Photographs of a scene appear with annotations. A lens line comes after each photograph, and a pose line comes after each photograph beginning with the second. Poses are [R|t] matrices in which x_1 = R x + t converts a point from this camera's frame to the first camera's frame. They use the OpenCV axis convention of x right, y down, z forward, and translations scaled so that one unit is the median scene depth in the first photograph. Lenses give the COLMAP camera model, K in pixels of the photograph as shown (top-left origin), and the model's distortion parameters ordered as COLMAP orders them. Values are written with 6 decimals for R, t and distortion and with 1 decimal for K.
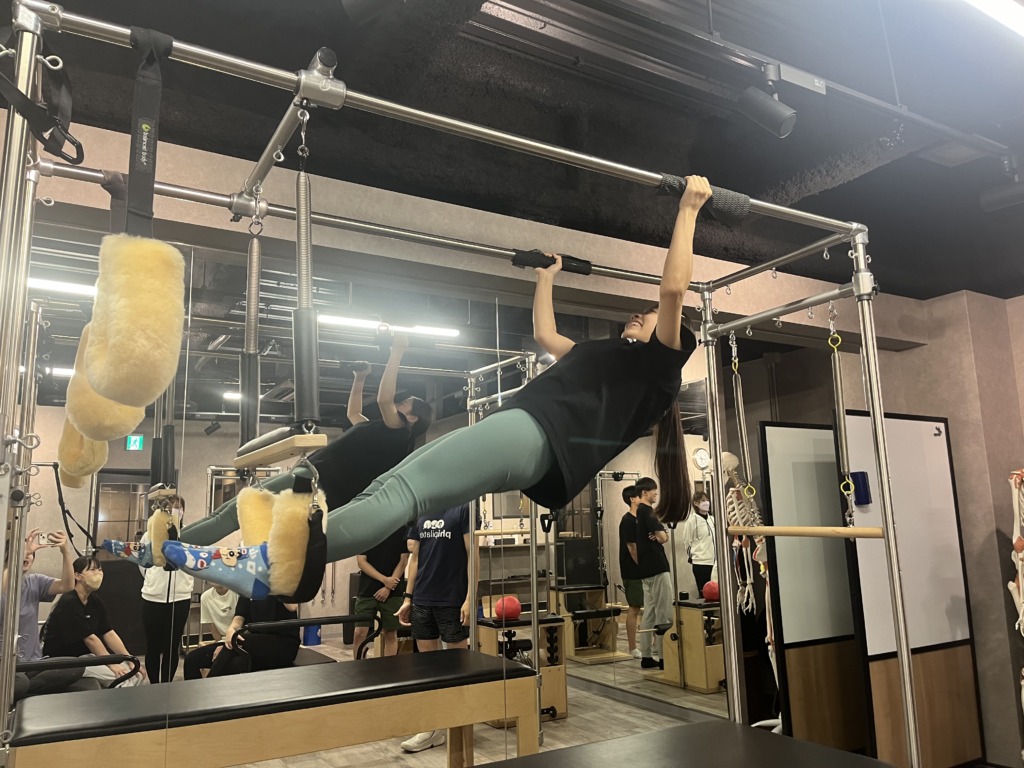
lens RADIAL K [[780.8, 0, 514.7], [0, 780.8, 378.8], [0, 0, 1]] dist [-0.000396, 0.000727]
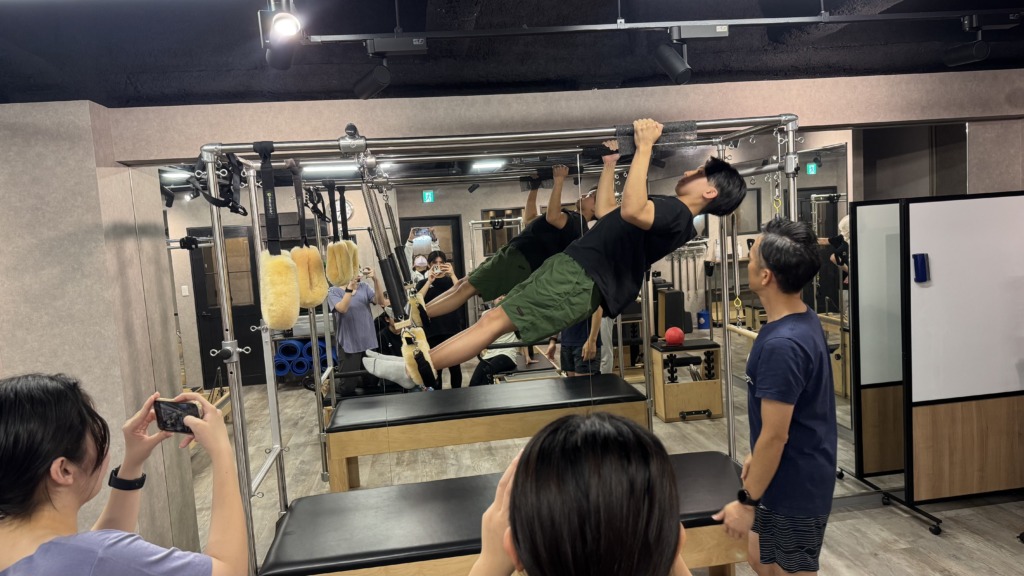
lens RADIAL K [[724.6, 0, 511.6], [0, 724.6, 293.3], [0, 0, 1]] dist [0.044036, -0.055496]
pose [[0.920008, -0.000925, -0.391899, 0.284262], [0.116341, 0.955562, 0.270863, -0.171309], [0.374233, -0.294790, 0.879232, -0.172202]]
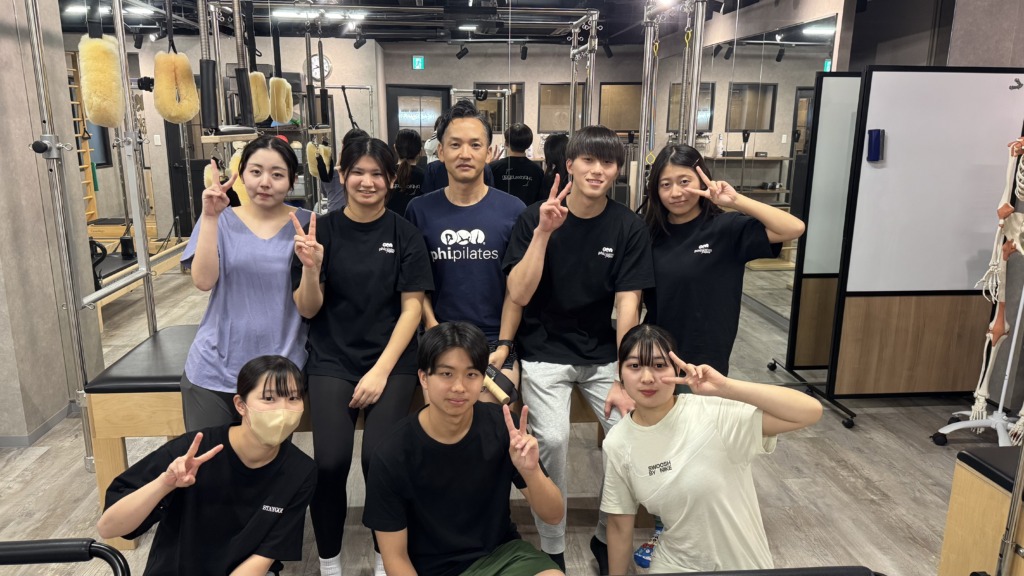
lens RADIAL K [[728.7, 0, 512.1], [0, 728.7, 296.1], [0, 0, 1]] dist [0.007170, -0.006624]
pose [[0.902635, 0.131588, -0.409799, 0.395884], [0.048869, 0.914628, 0.401332, -0.084420], [0.427624, -0.382283, 0.819145, -0.083022]]
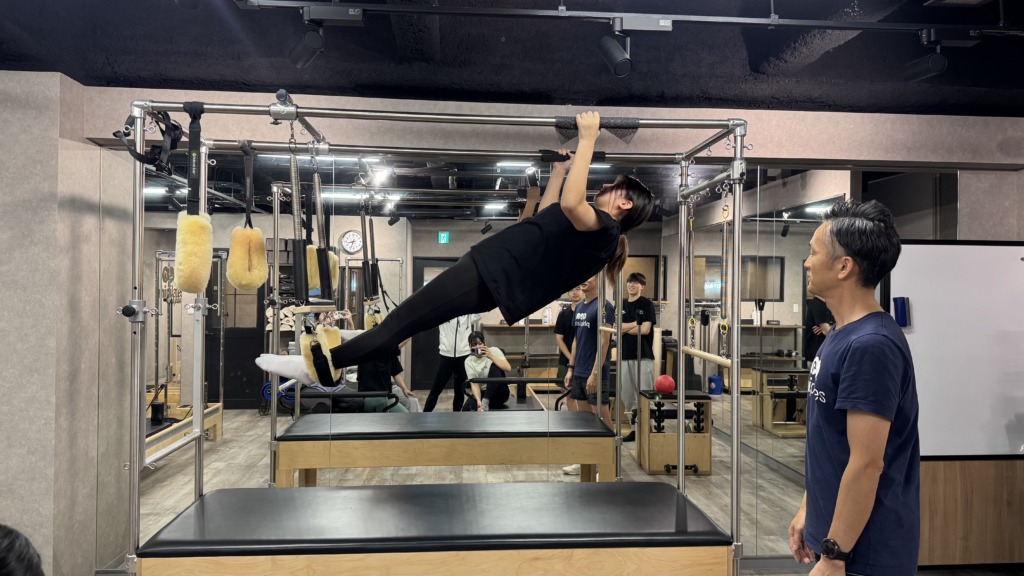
lens RADIAL K [[724.7, 0, 516.9], [0, 724.7, 287.2], [0, 0, 1]] dist [0.042745, -0.054861]
pose [[0.901028, 0.029898, -0.432730, 0.366759], [0.048976, 0.984230, 0.169978, -0.087237], [0.430988, -0.174348, 0.885354, -0.124471]]
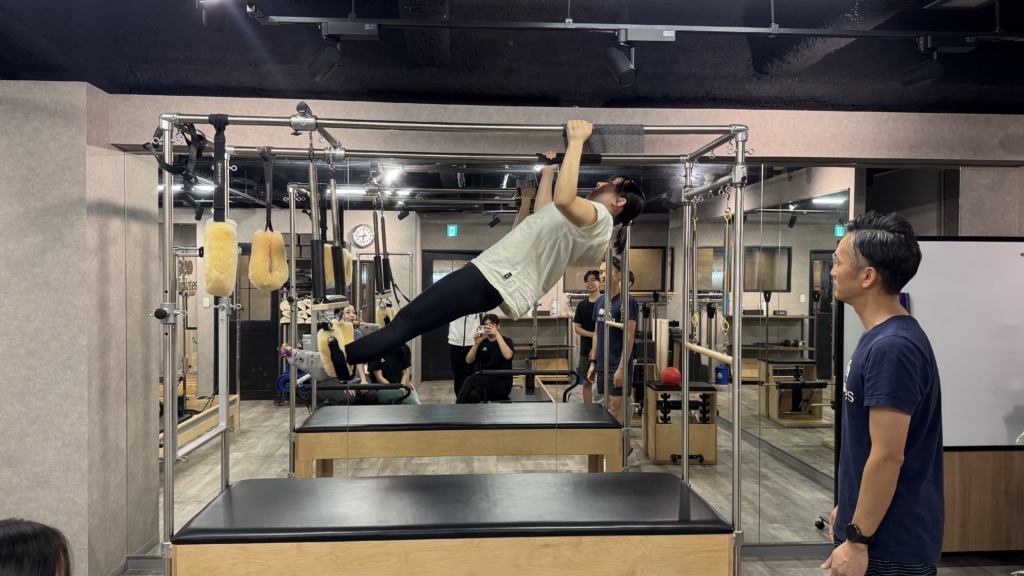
lens RADIAL K [[724.6, 0, 511.6], [0, 724.6, 293.3], [0, 0, 1]] dist [0.044036, -0.055496]
pose [[0.893370, 0.035866, -0.447887, 0.377916], [0.057144, 0.979645, 0.192431, -0.104326], [0.445672, -0.197506, 0.873137, -0.150480]]
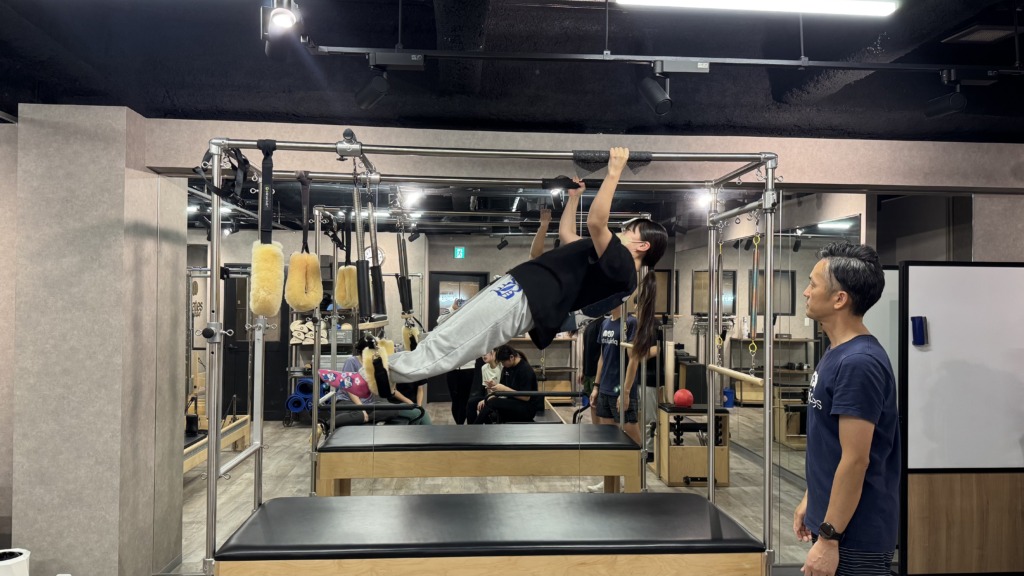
lens RADIAL K [[724.6, 0, 511.6], [0, 724.6, 293.3], [0, 0, 1]] dist [0.044036, -0.055496]
pose [[0.895823, 0.027079, -0.443584, 0.350214], [0.050899, 0.985322, 0.162942, -0.109152], [0.441486, -0.168545, 0.881296, -0.183552]]
